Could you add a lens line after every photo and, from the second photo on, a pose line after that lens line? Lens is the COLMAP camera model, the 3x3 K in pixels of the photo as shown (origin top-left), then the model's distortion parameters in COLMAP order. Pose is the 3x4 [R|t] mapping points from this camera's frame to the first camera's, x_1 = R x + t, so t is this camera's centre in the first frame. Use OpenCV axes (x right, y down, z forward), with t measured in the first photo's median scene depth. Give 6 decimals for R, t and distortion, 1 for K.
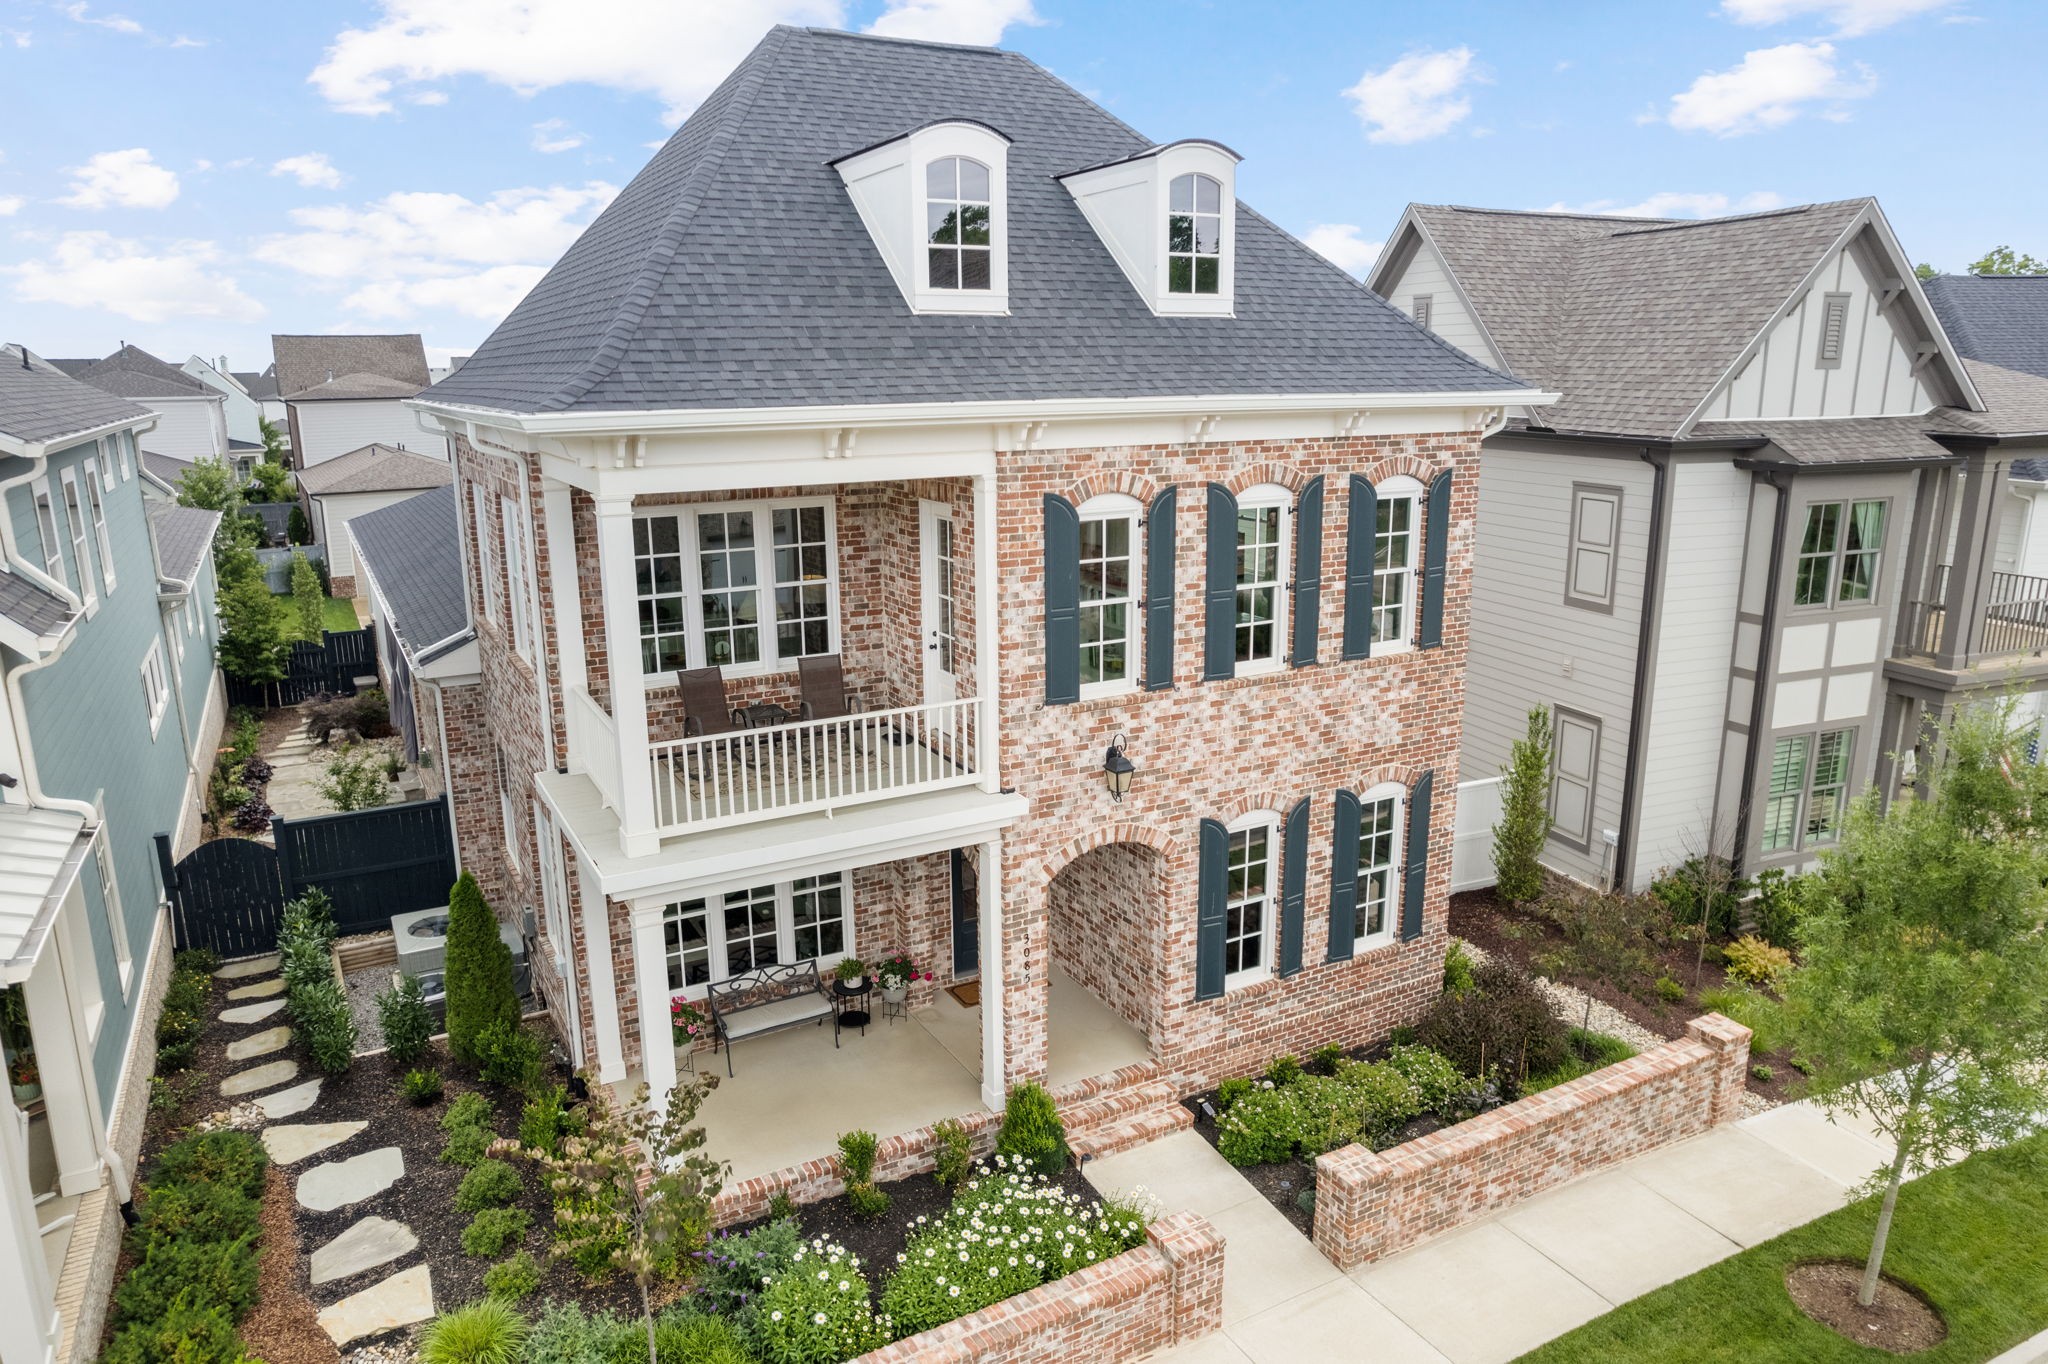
lens RADIAL K [[1344.6, 0, 1024.0], [0, 1344.6, 682.0], [0, 0, 1]] dist [-0.033909, -0.000762]
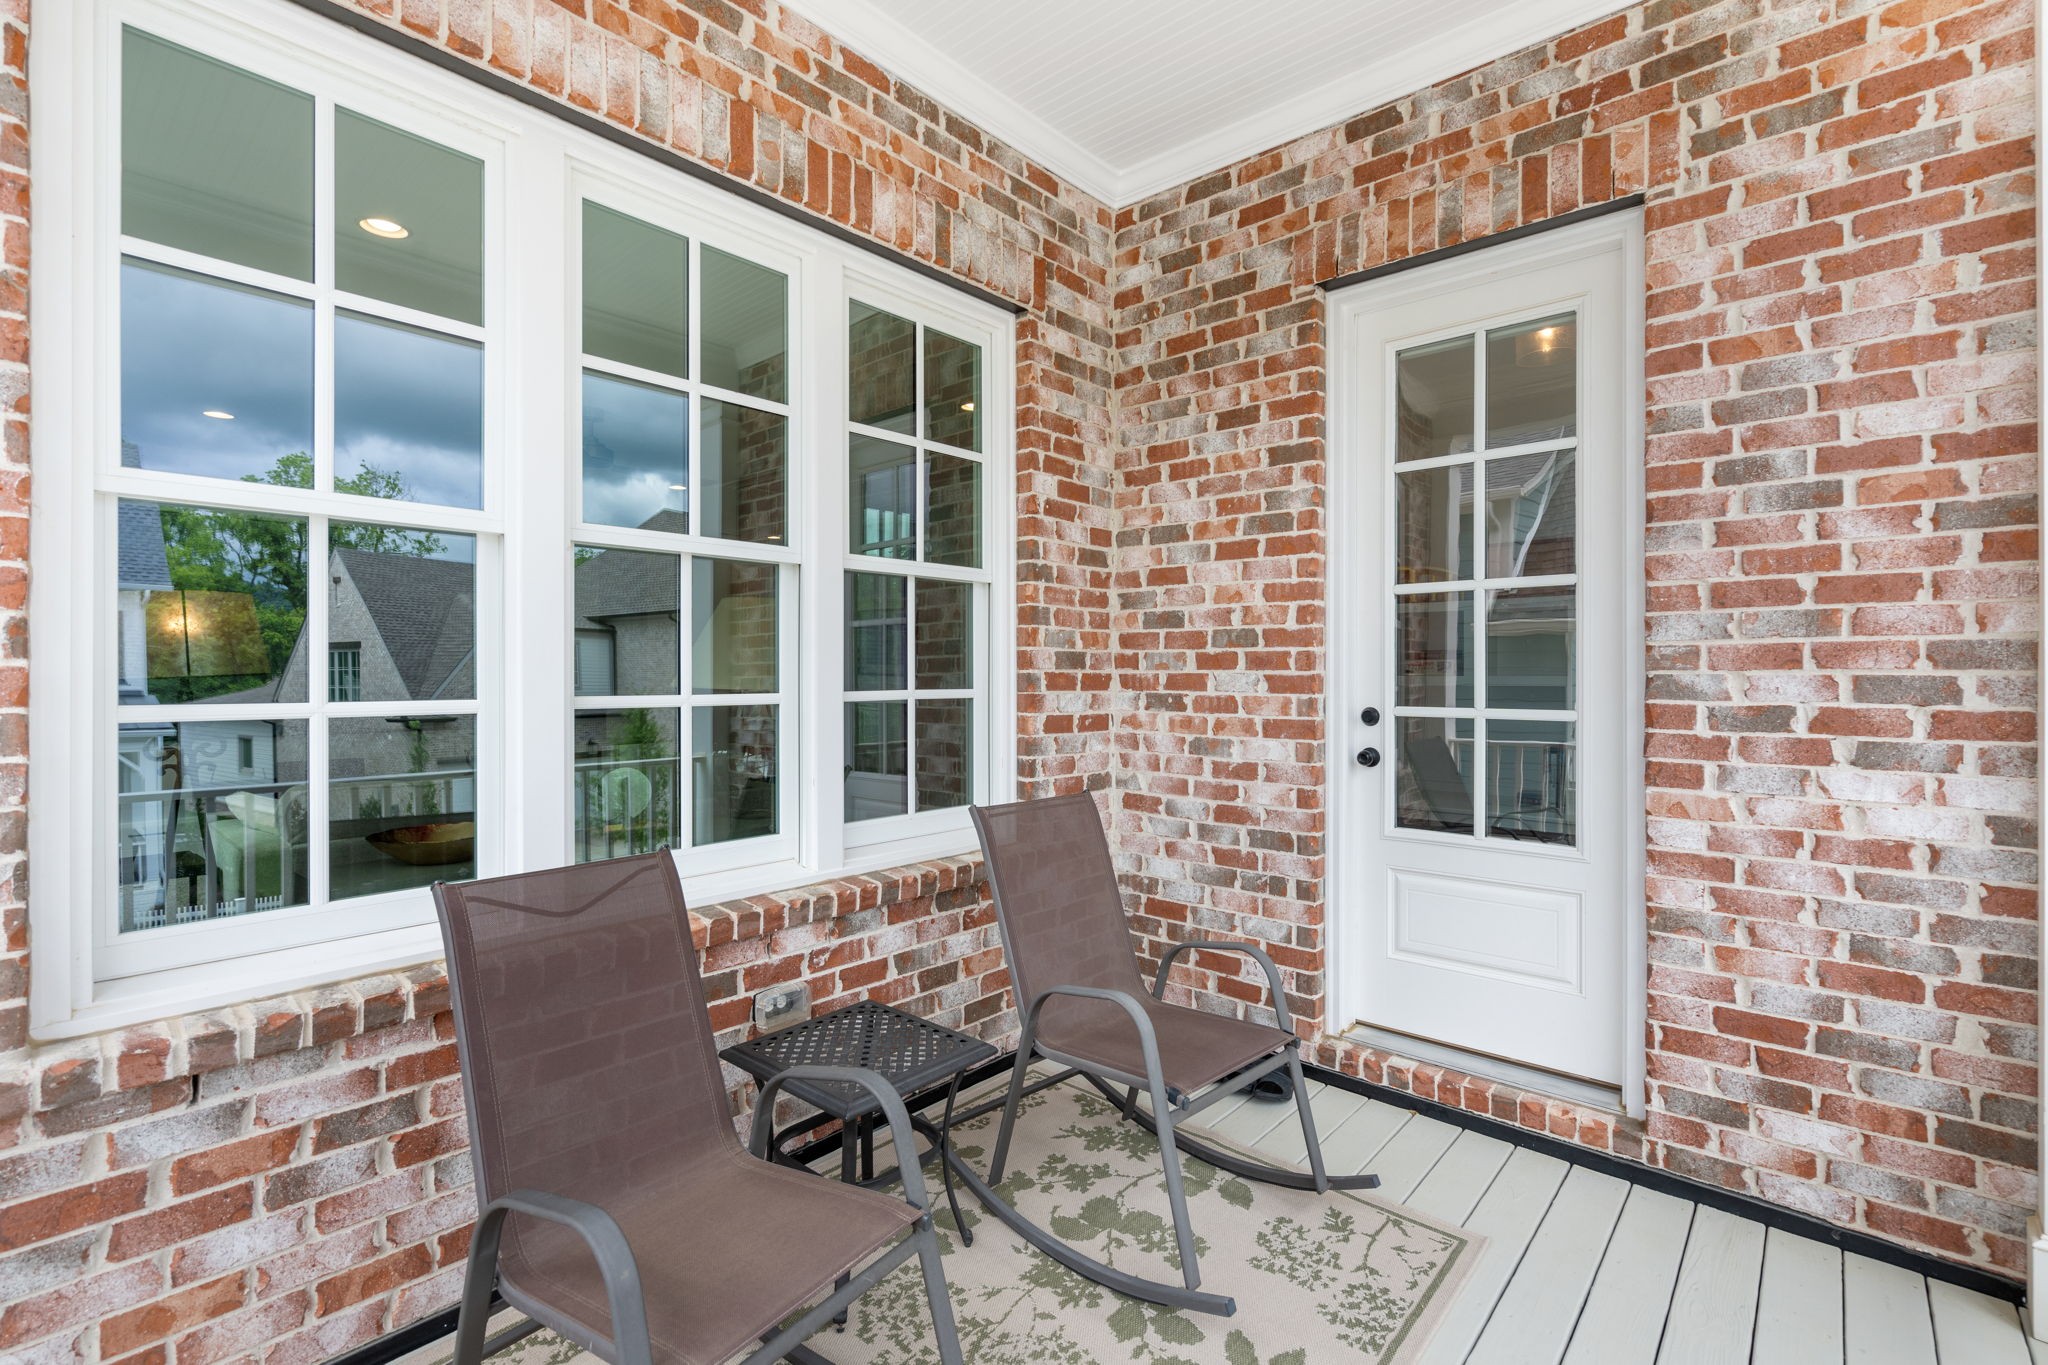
lens RADIAL K [[923.9, 0, 1022.3], [0, 923.9, 666.7], [0, 0, 1]] dist [-0.001153, -0.000022]
pose [[0.941516, 0.011570, 0.336770, -0.214484], [0.069641, 0.971153, -0.228061, -0.002840], [-0.329694, 0.238176, 0.913550, 0.809284]]
